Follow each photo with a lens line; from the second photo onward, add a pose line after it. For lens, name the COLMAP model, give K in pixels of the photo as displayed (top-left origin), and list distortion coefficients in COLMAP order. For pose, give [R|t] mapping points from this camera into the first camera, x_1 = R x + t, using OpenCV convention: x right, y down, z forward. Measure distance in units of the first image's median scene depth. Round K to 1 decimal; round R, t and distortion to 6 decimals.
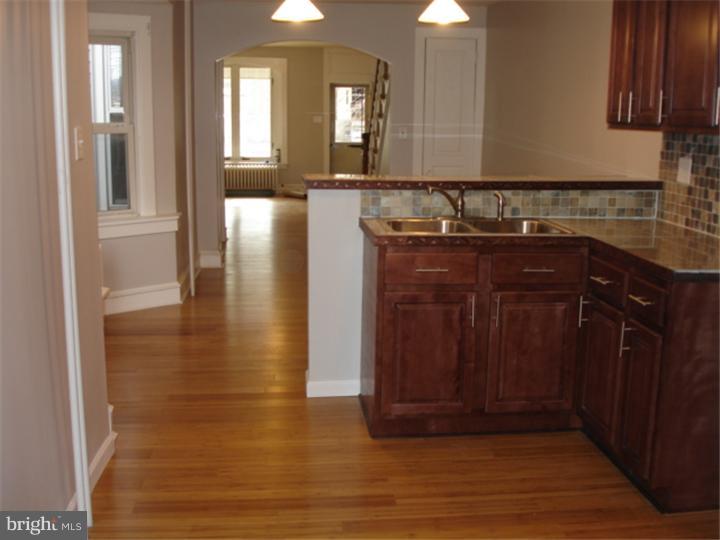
lens RADIAL K [[798.4, 0, 361.0], [0, 798.4, 270.2], [0, 0, 1]] dist [-0.107334, 0.000000]
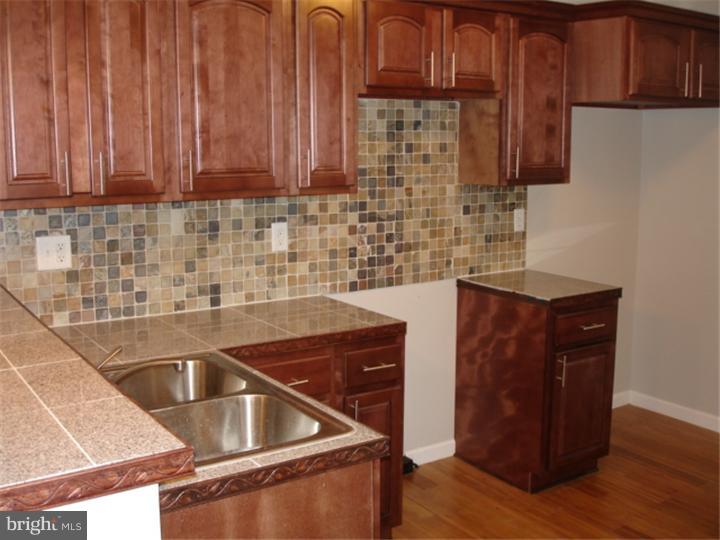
lens RADIAL K [[798.4, 0, 363.0], [0, 798.4, 269.8], [0, 0, 1]] dist [-0.107334, 0.000000]
pose [[-0.472283, -0.152922, 0.868081, -0.390252], [0.158658, 0.954002, 0.254377, -0.267718], [-0.867051, 0.257866, -0.426296, 1.123995]]
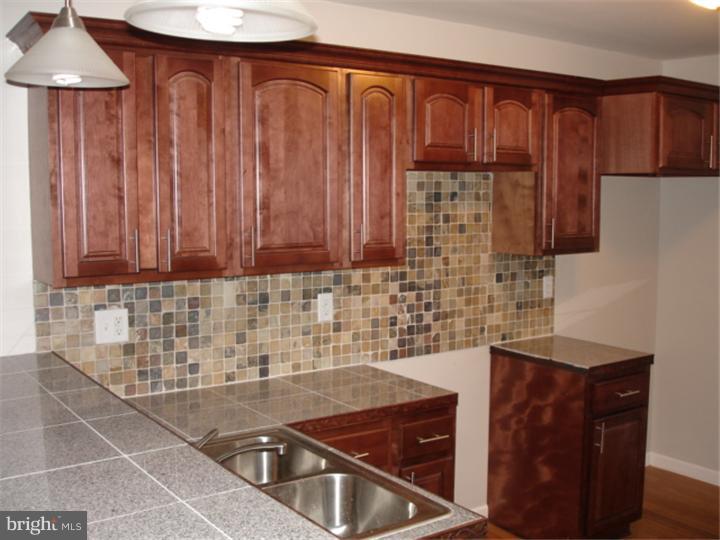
lens RADIAL K [[798.4, 0, 356.4], [0, 798.4, 271.5], [0, 0, 1]] dist [-0.107334, 0.000000]
pose [[-0.488185, -0.098839, 0.867125, -0.364208], [0.155310, 0.967869, 0.197760, -0.305249], [-0.858810, 0.231217, -0.457148, 1.191910]]
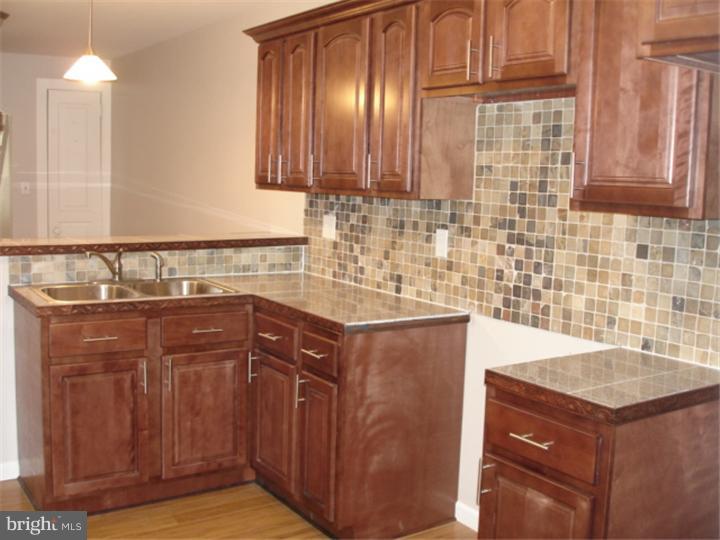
lens RADIAL K [[798.4, 0, 363.3], [0, 798.4, 267.7], [0, 0, 1]] dist [-0.107334, 0.000000]
pose [[0.882099, -0.040649, 0.469306, -0.068527], [0.069857, 0.996542, -0.044986, -0.019224], [-0.465855, 0.072466, 0.881889, 0.009128]]
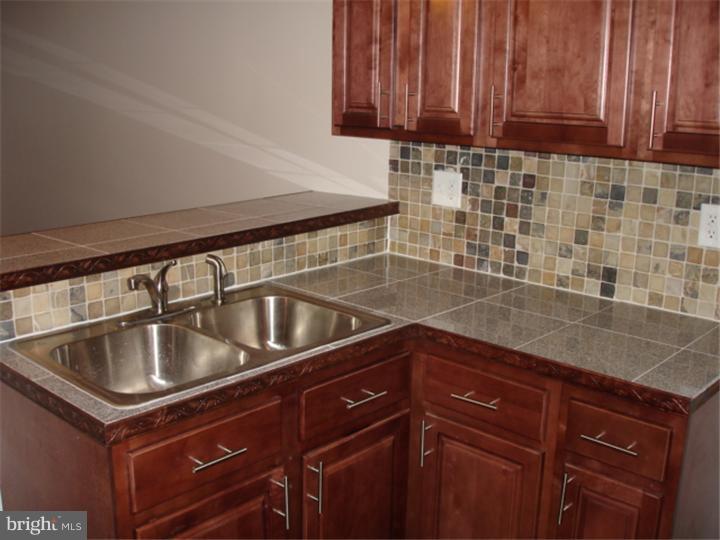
lens RADIAL K [[798.4, 0, 354.4], [0, 798.4, 274.6], [0, 0, 1]] dist [-0.107334, 0.000000]
pose [[0.751409, -0.165545, 0.638732, -0.137324], [0.123438, 0.986194, 0.110386, -0.148515], [-0.648188, -0.004102, 0.761470, 0.524467]]
